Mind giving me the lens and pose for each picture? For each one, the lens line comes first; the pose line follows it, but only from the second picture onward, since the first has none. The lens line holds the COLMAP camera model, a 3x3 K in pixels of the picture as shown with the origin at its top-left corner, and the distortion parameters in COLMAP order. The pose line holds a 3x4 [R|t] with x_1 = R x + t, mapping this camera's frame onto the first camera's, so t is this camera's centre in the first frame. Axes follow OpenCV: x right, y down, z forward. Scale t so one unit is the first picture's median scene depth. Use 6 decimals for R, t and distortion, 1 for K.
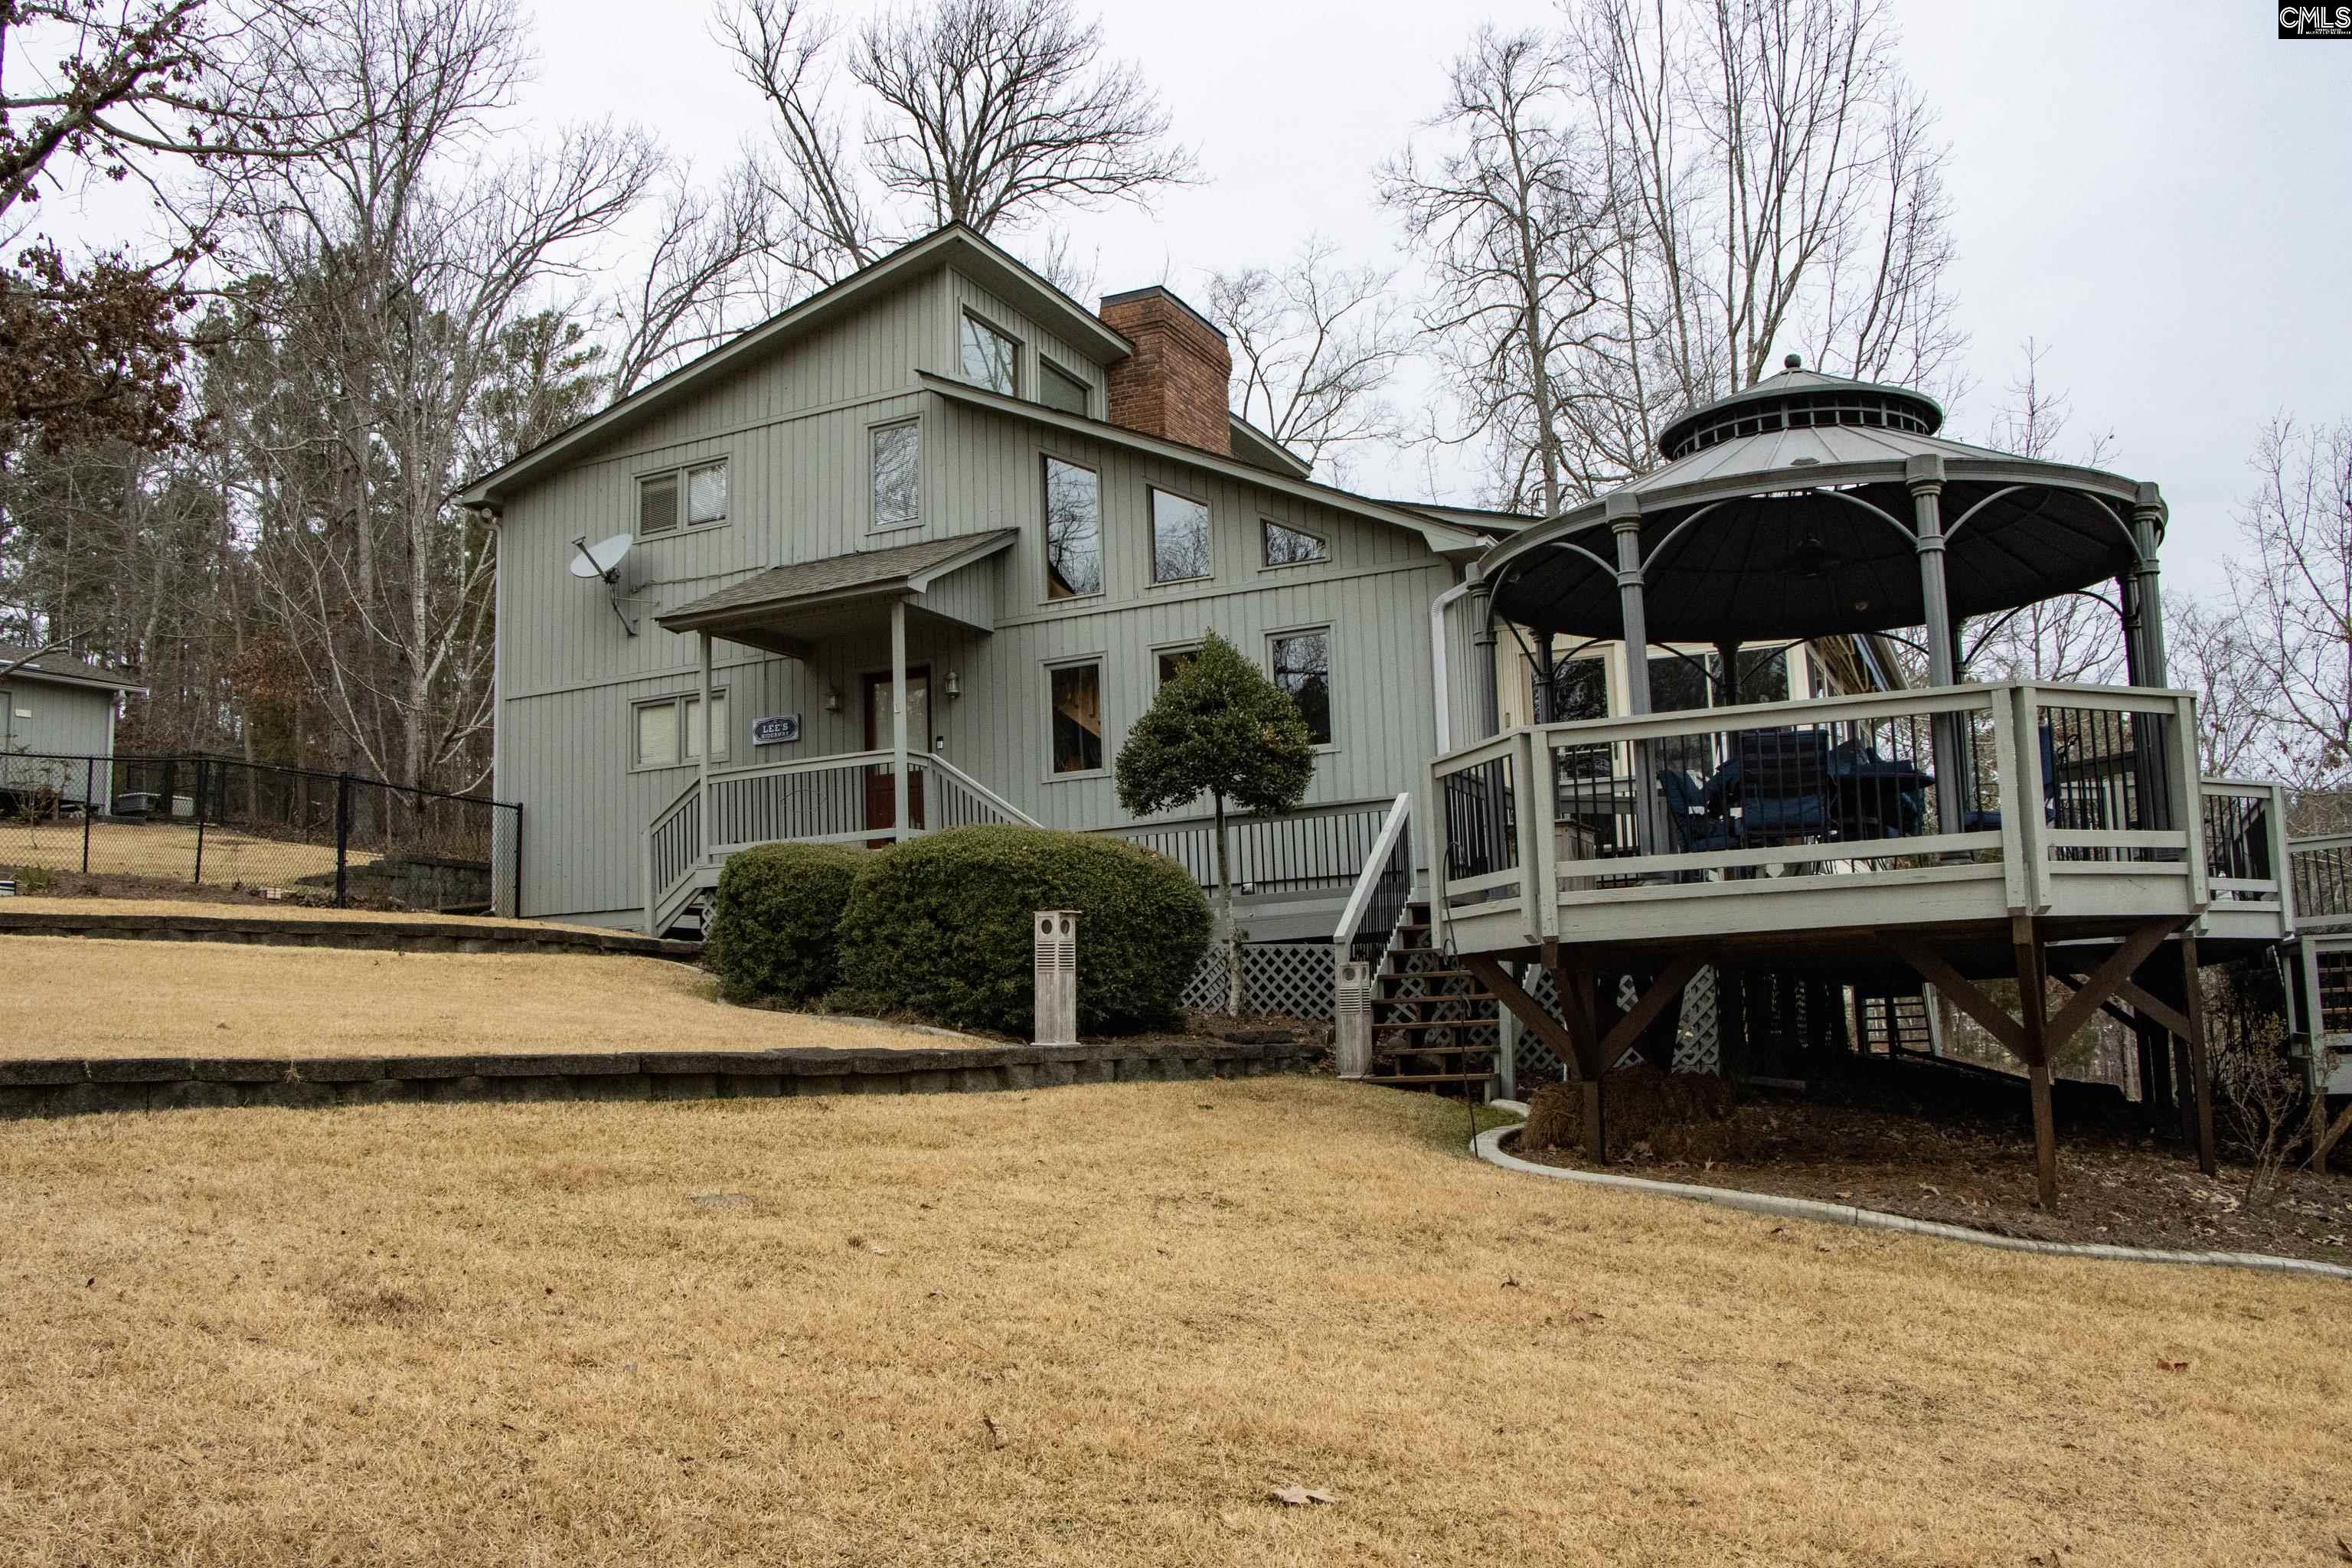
lens RADIAL K [[1999.8, 0, 1171.8], [0, 1999.8, 795.0], [0, 0, 1]] dist [-0.194239, 0.171266]
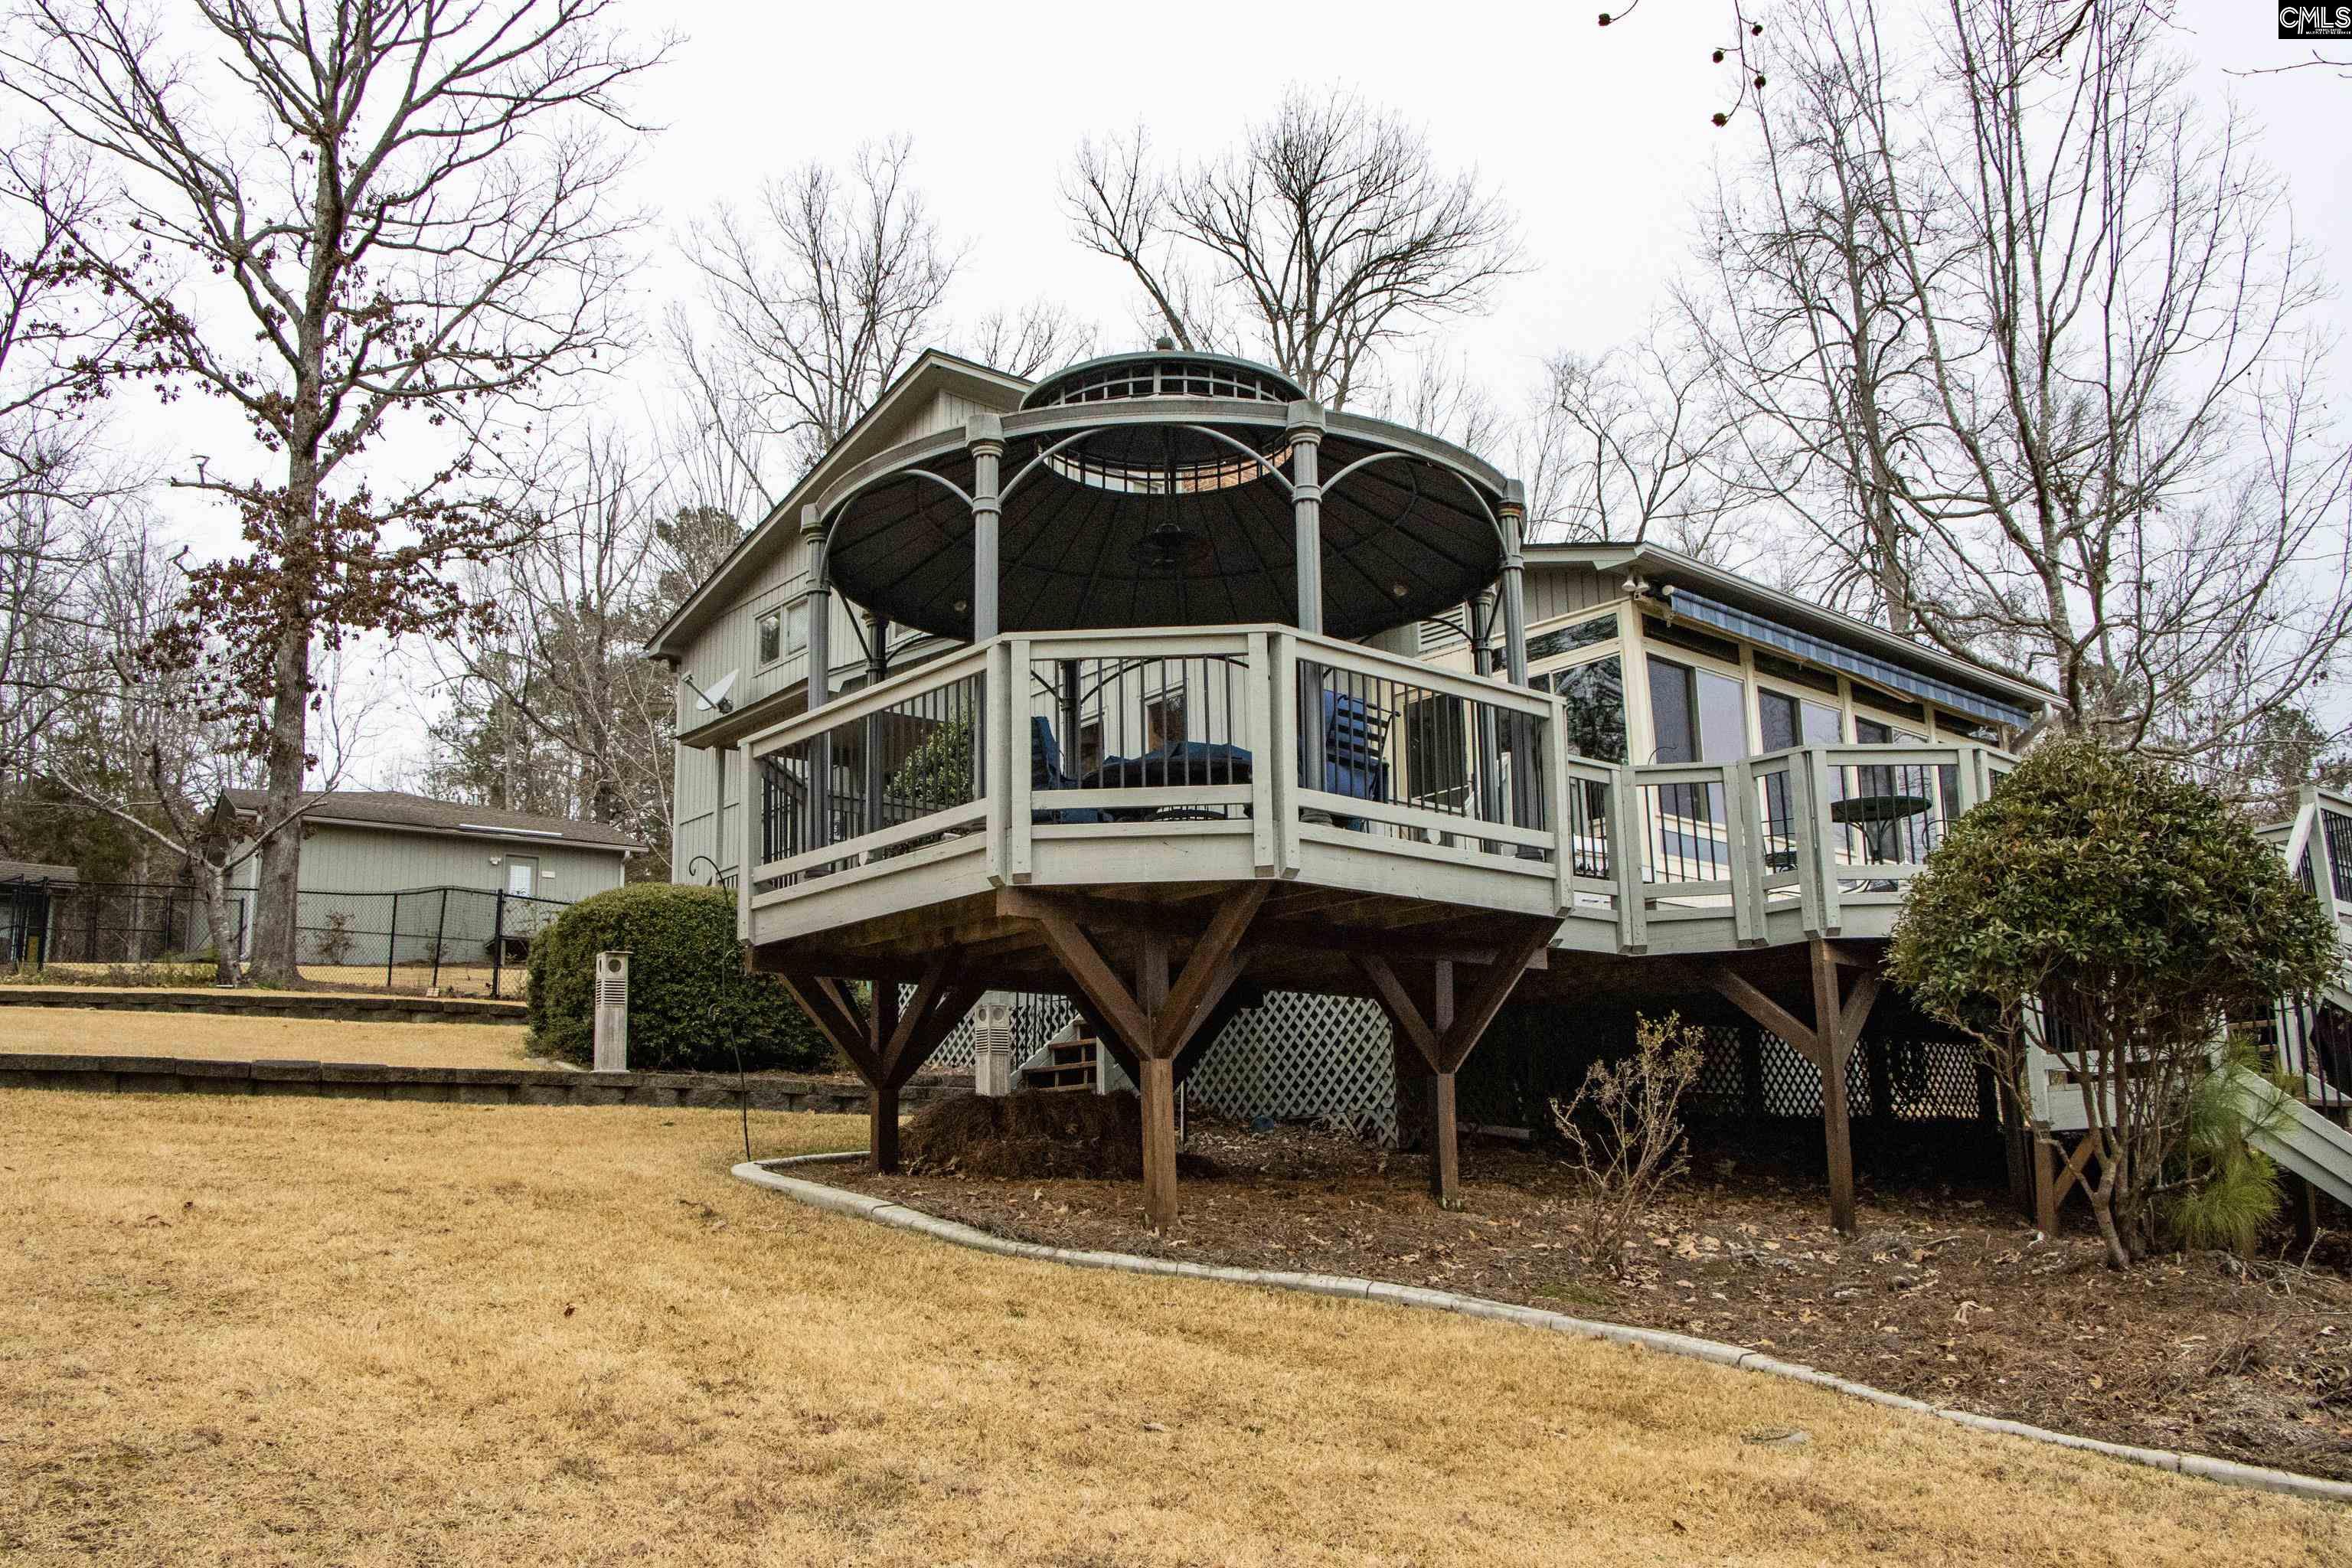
lens RADIAL K [[1999.8, 0, 1171.8], [0, 1999.8, 795.0], [0, 0, 1]] dist [-0.194239, 0.171266]
pose [[0.904633, -0.076946, -0.419189, 0.690314], [0.044952, 0.995307, -0.085690, 0.079042], [0.423815, 0.058674, 0.903846, 0.136147]]
